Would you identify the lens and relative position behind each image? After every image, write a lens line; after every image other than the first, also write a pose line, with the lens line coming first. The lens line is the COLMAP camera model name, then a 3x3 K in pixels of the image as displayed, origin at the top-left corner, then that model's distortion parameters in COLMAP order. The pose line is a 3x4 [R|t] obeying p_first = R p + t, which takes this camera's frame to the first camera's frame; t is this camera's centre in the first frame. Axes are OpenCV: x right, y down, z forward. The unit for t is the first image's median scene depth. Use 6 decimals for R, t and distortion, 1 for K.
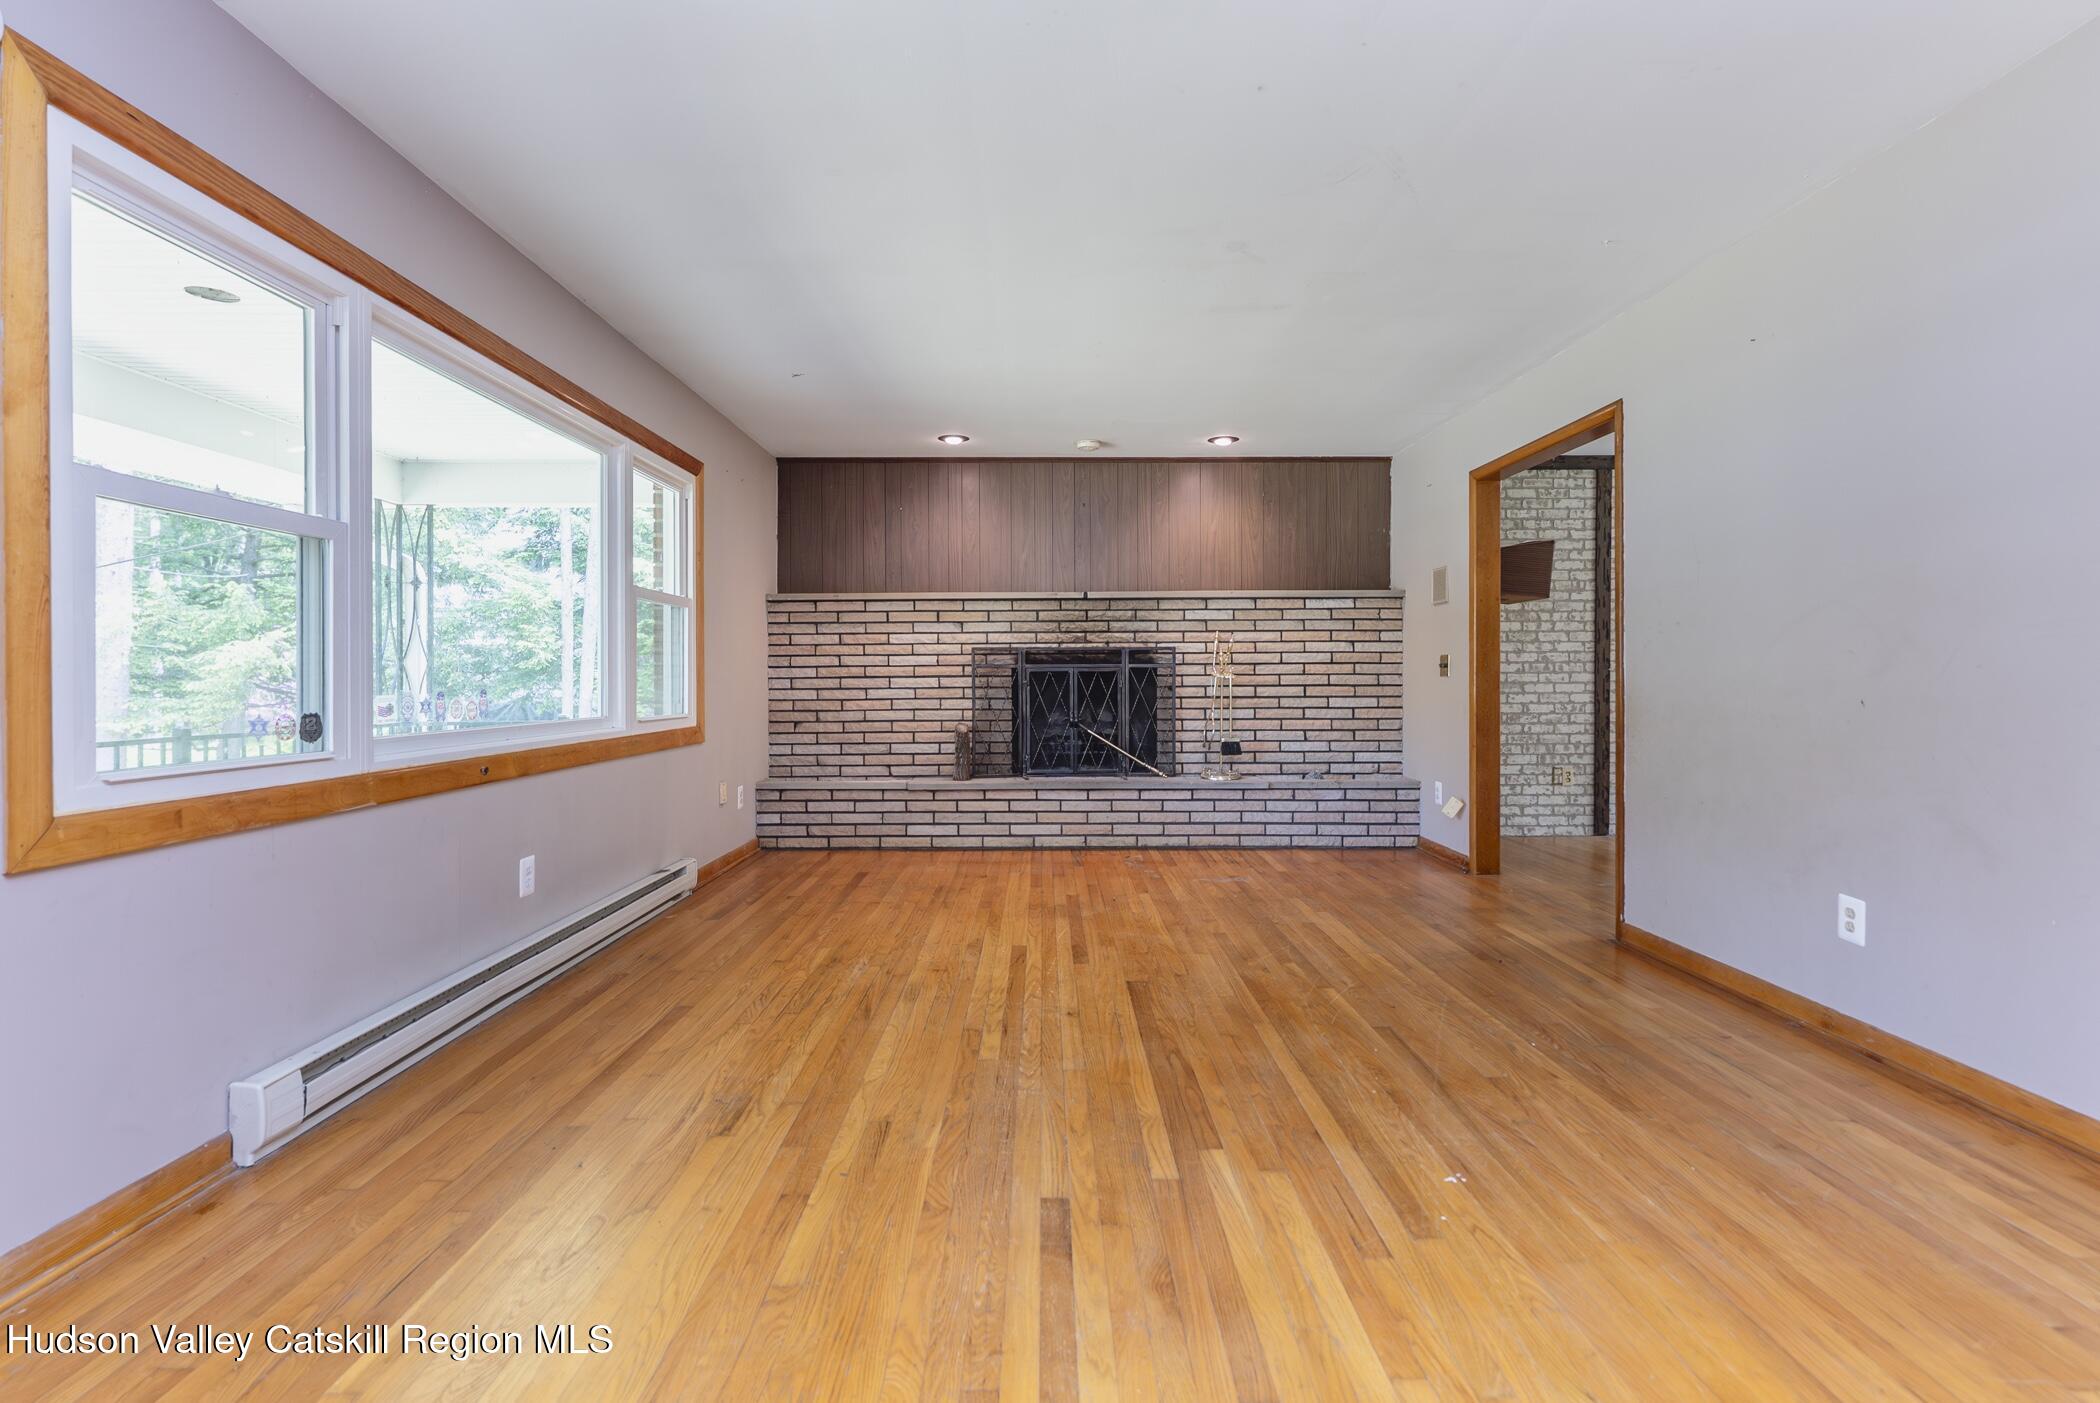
lens RADIAL K [[999.0, 0, 1051.4], [0, 999.0, 680.9], [0, 0, 1]] dist [0.000505, -0.000051]
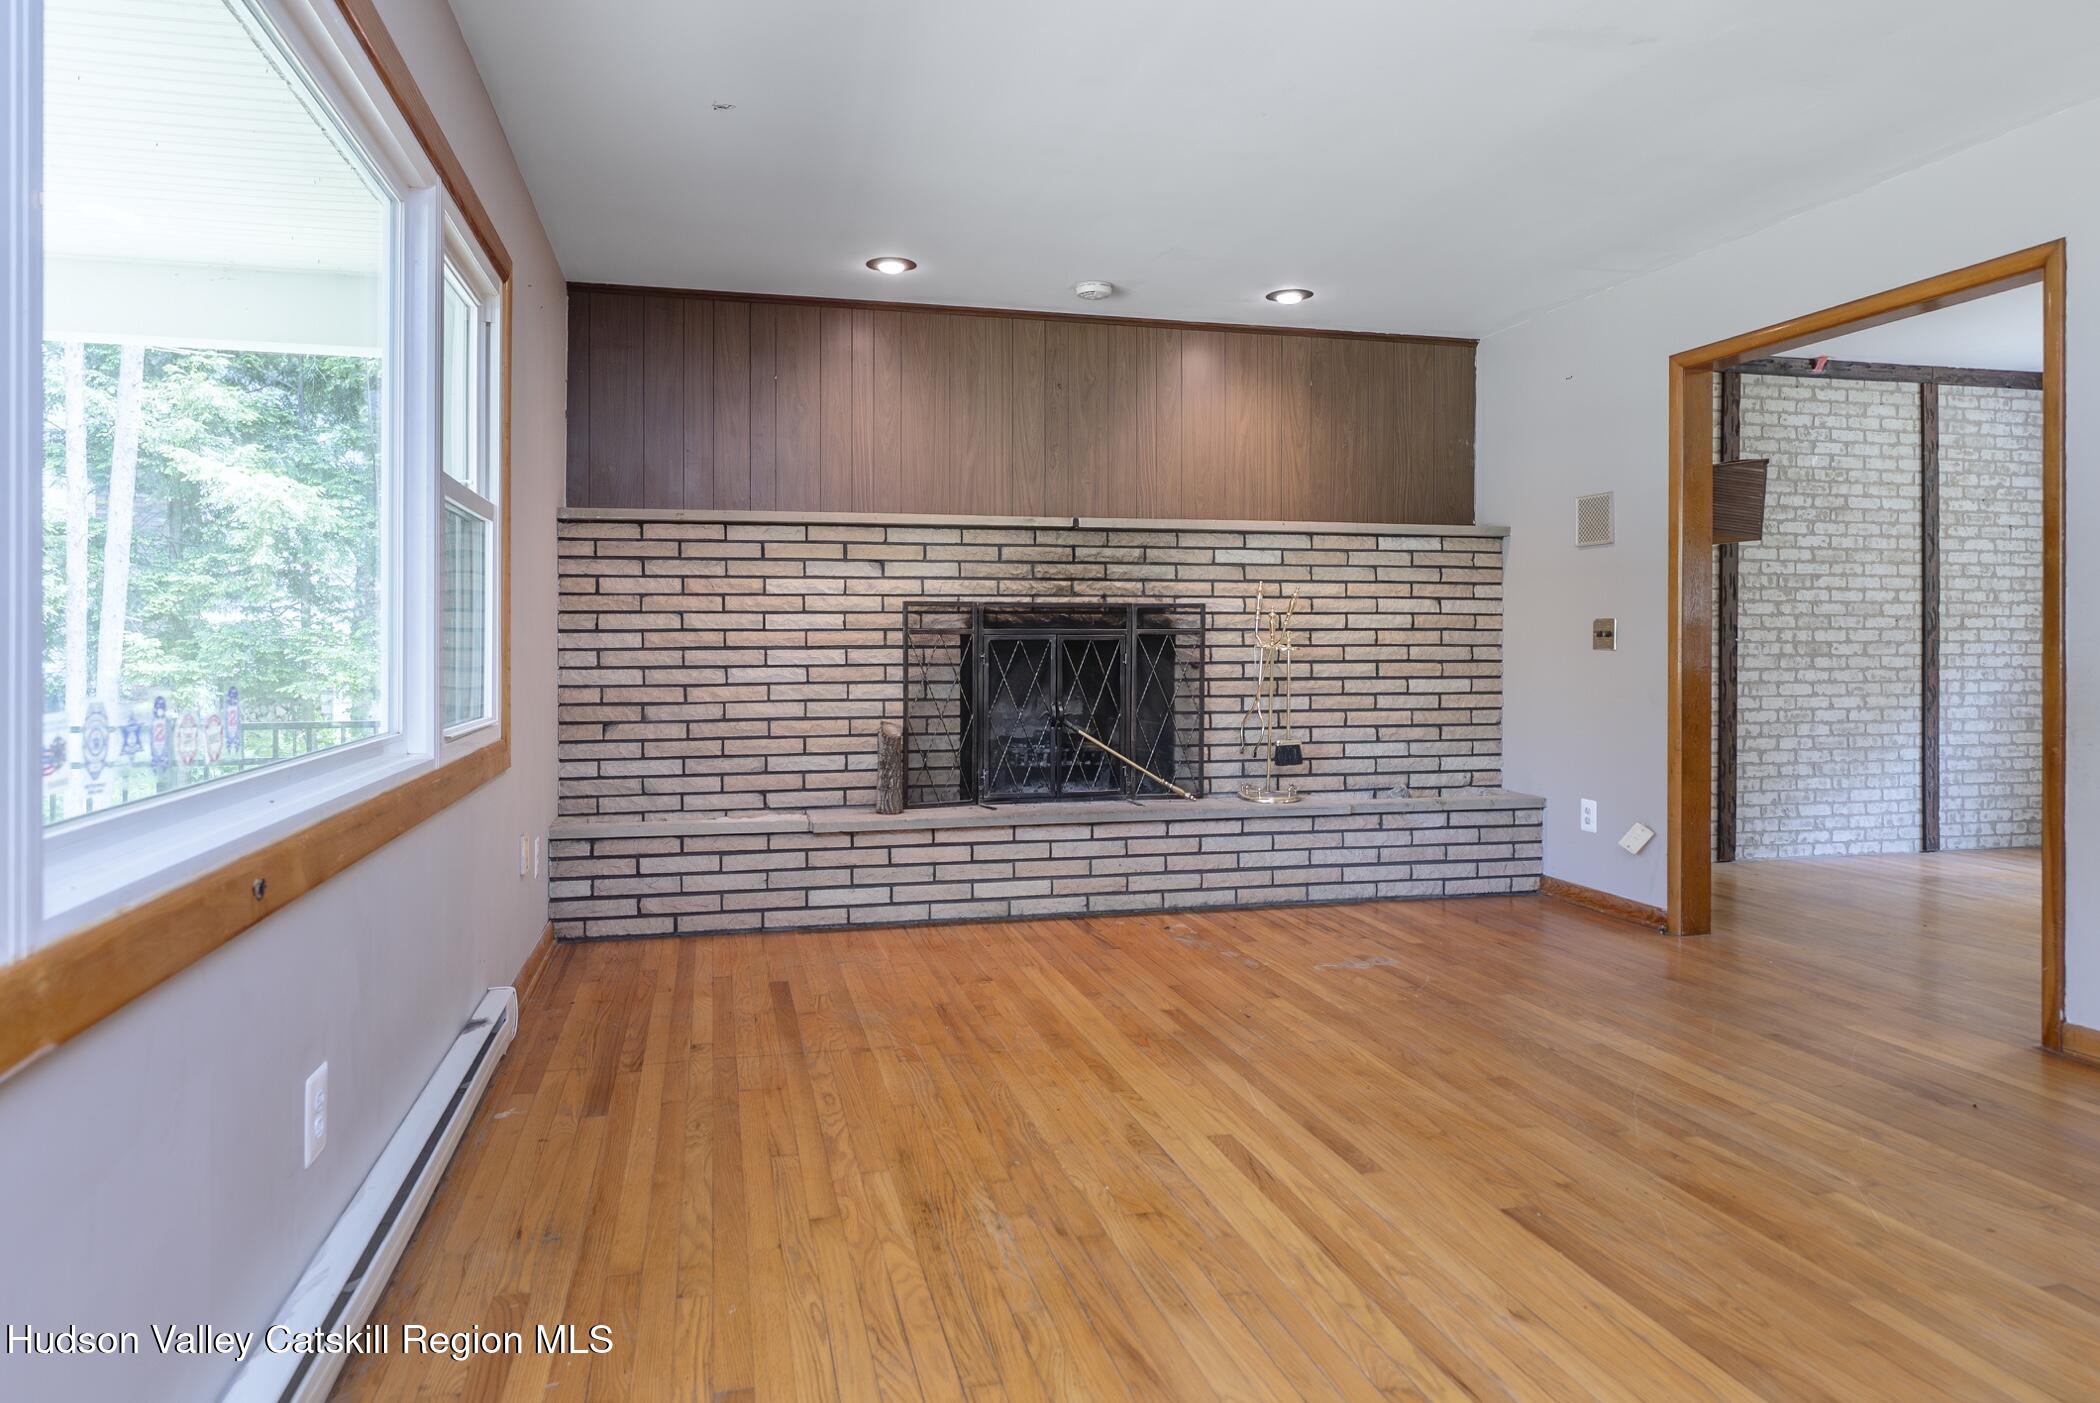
lens RADIAL K [[1253.3, 0, 1012.7], [0, 1253.3, 643.6], [0, 0, 1]] dist [-0.001712, -0.000284]
pose [[0.974444, 0.002862, 0.224612, -0.187343], [-0.002048, 0.999990, -0.003859, -0.003966], [-0.224621, 0.003301, 0.974441, 0.213336]]
